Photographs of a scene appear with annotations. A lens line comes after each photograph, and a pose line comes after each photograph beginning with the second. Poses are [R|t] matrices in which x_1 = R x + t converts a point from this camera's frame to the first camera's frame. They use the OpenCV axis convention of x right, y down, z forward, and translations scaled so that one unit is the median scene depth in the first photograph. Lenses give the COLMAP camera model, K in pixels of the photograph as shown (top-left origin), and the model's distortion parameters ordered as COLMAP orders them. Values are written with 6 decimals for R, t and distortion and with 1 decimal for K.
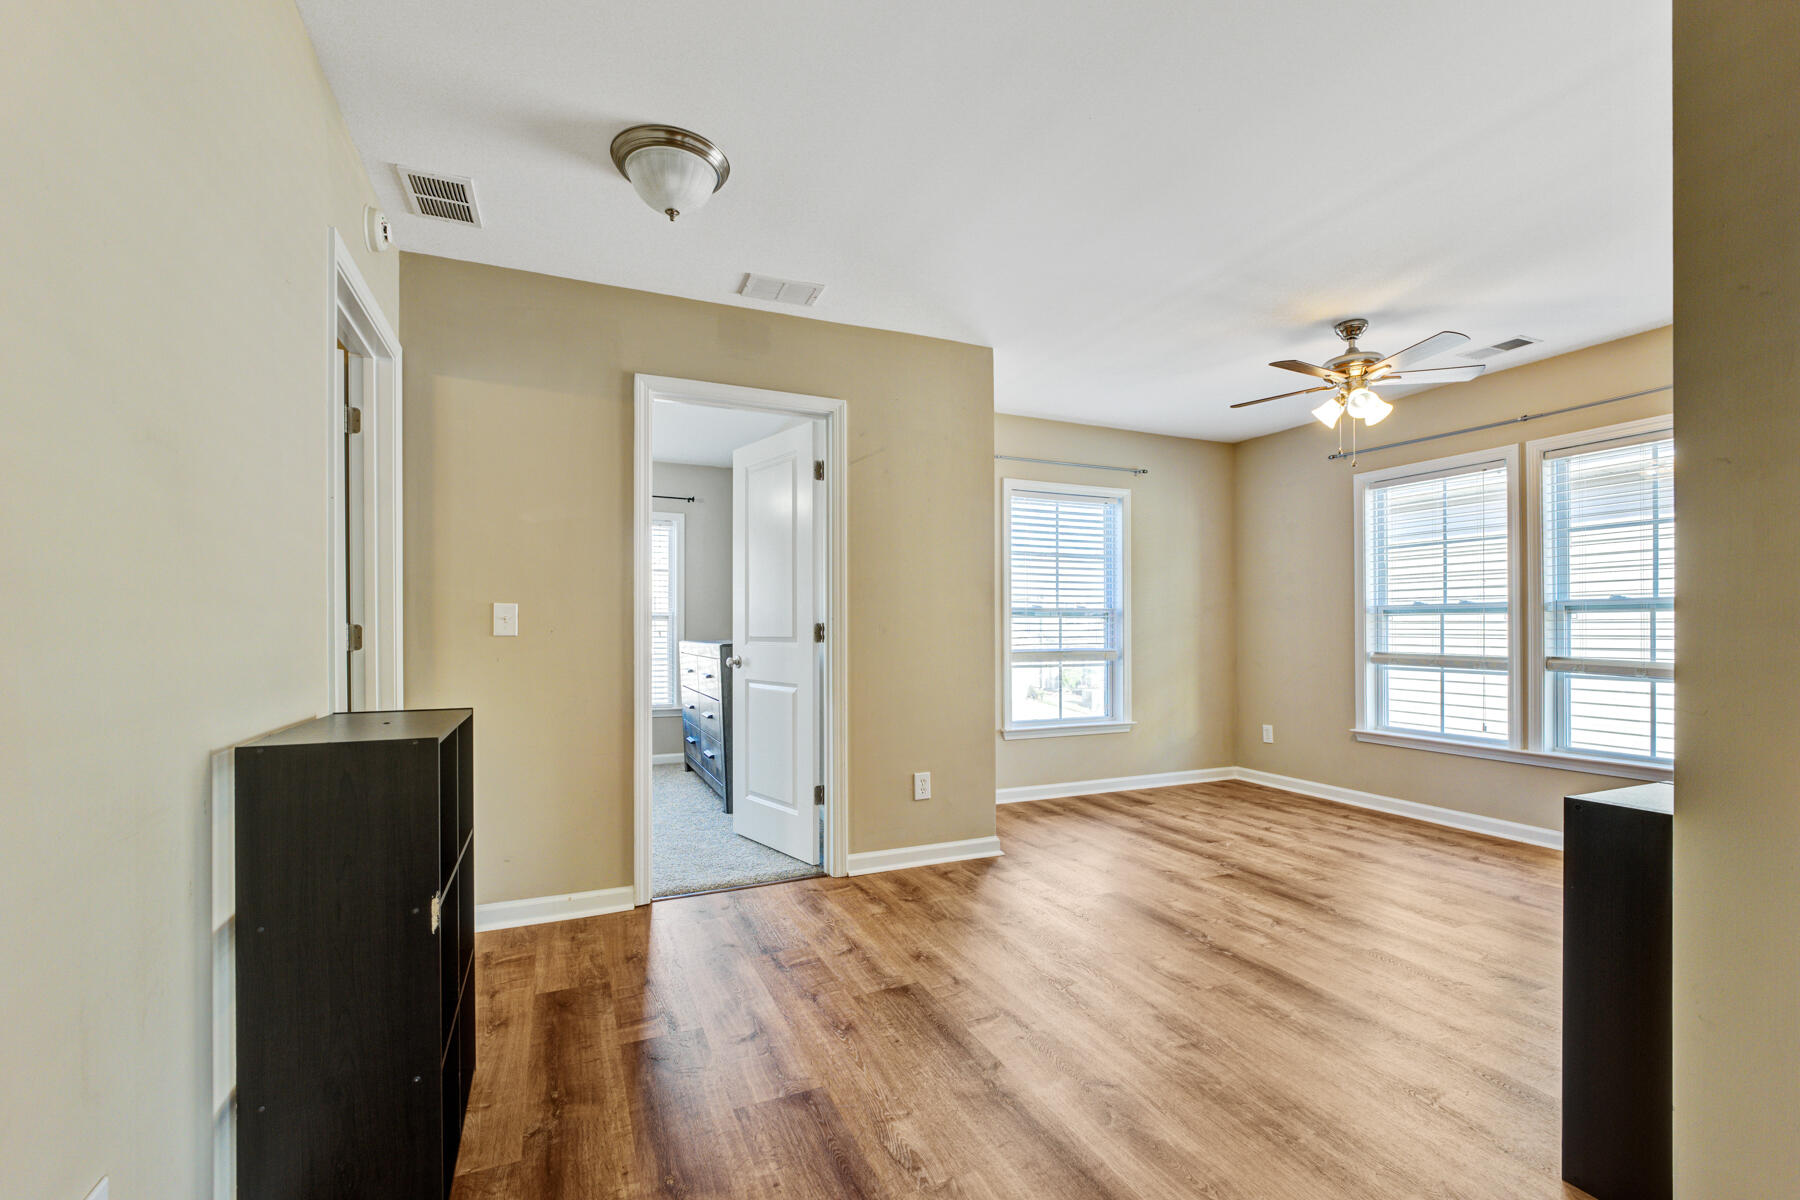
lens RADIAL K [[778.2, 0, 890.4], [0, 778.2, 637.5], [0, 0, 1]] dist [-0.001332, -0.000087]
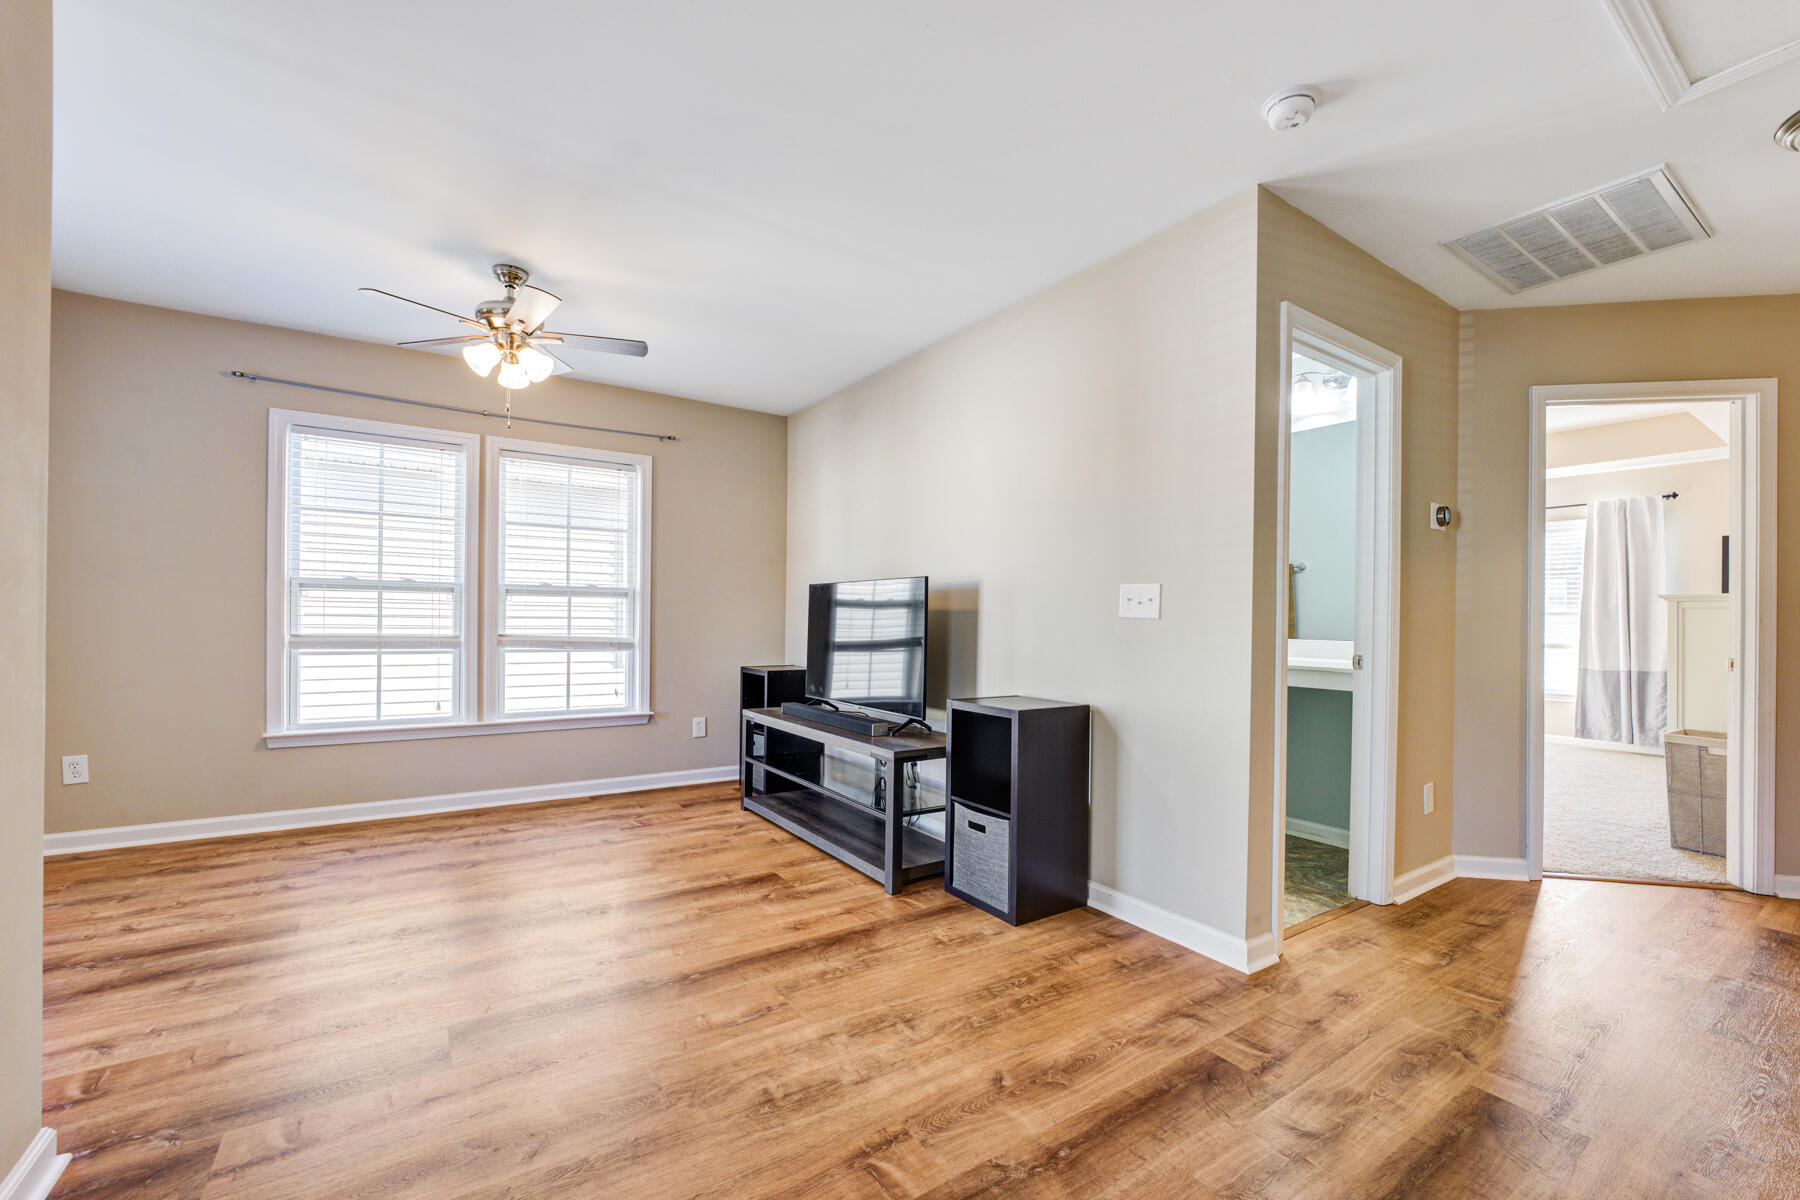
lens RADIAL K [[743.1, 0, 893.5], [0, 743.1, 624.5], [0, 0, 1]] dist [-0.017309, -0.000214]
pose [[-0.183010, -0.011522, 0.983044, -0.276366], [-0.003996, 0.999932, 0.010976, -0.003034], [-0.983103, -0.001919, -0.183044, 0.597875]]
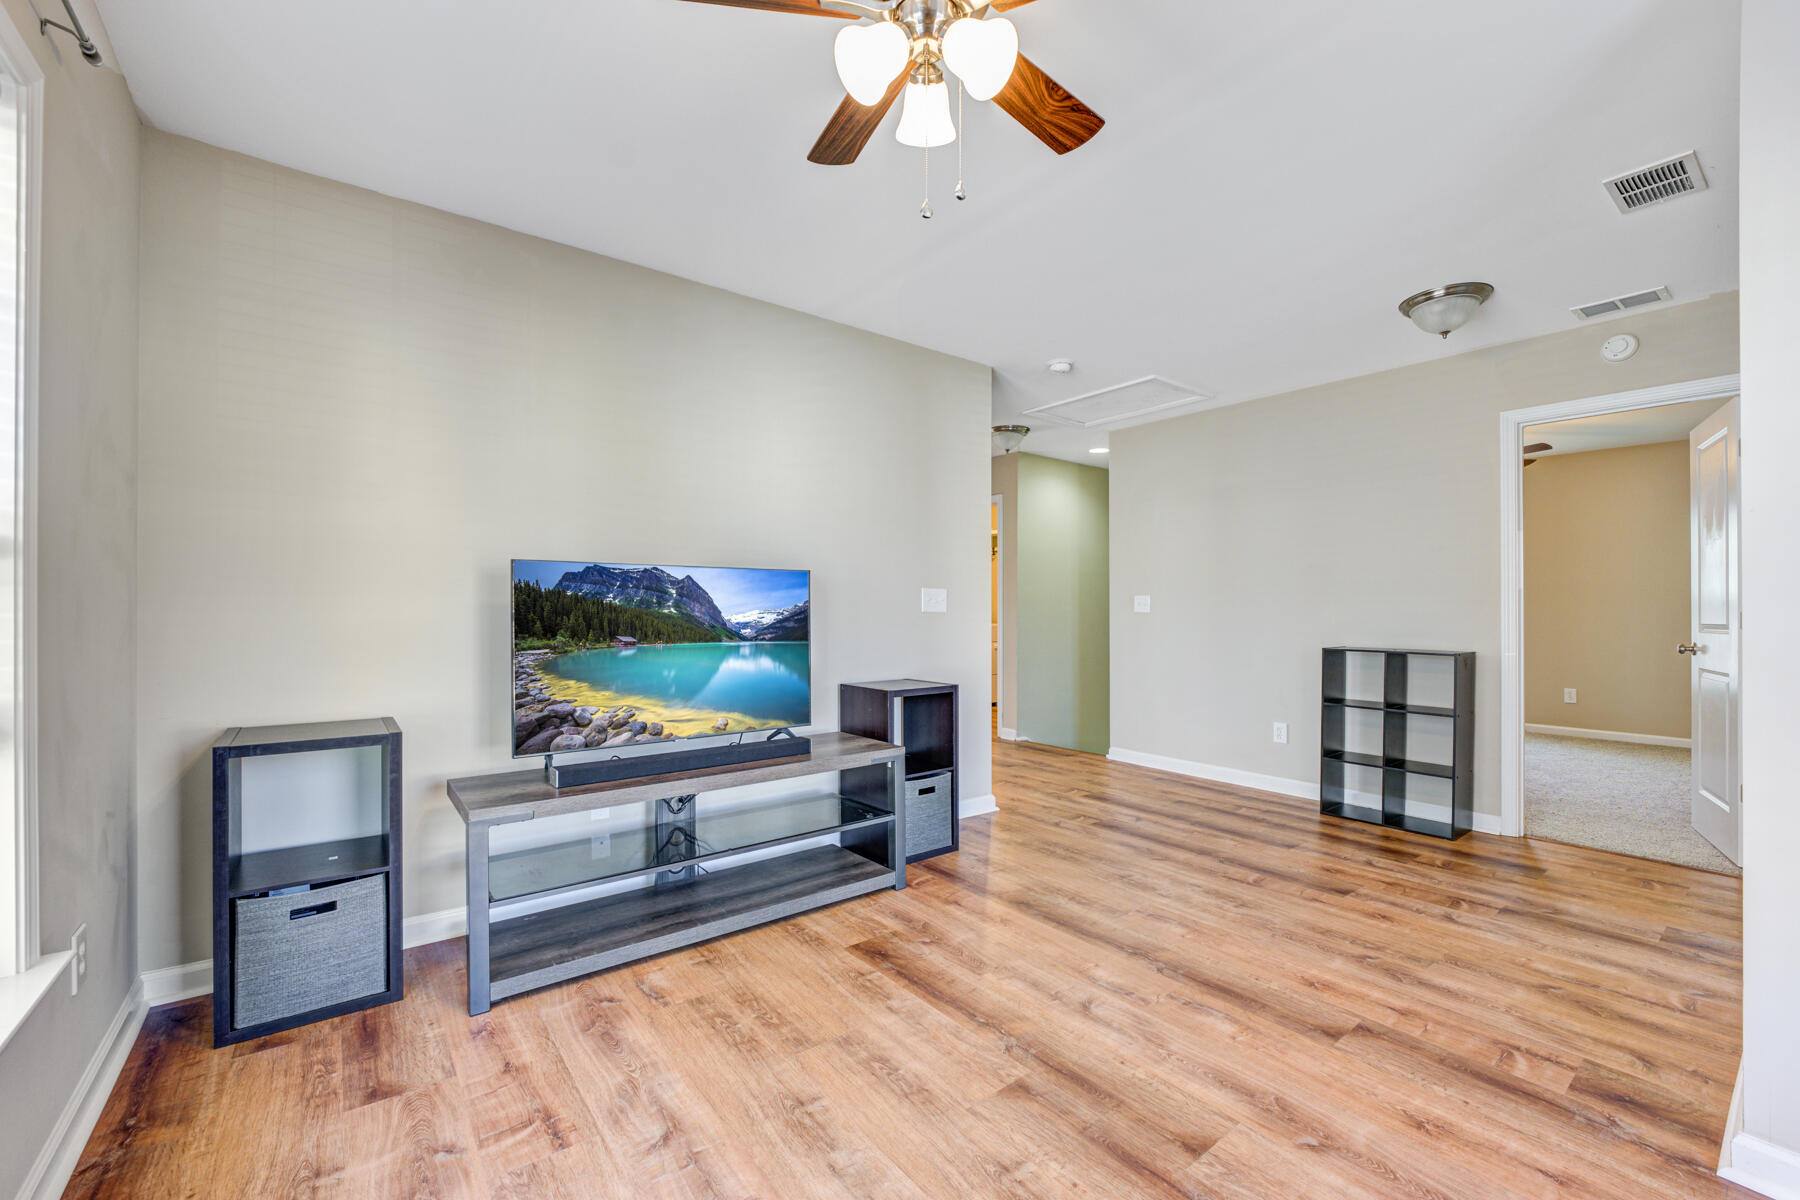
lens RADIAL K [[730.6, 0, 900.0], [0, 730.6, 600.0], [0, 0, 1]] dist [-0.015966, 0.000095]
pose [[-0.967780, -0.000717, -0.251795, 0.598469], [-0.000227, 0.999998, -0.001975, -0.016131], [0.251796, -0.001854, -0.967778, 1.153875]]
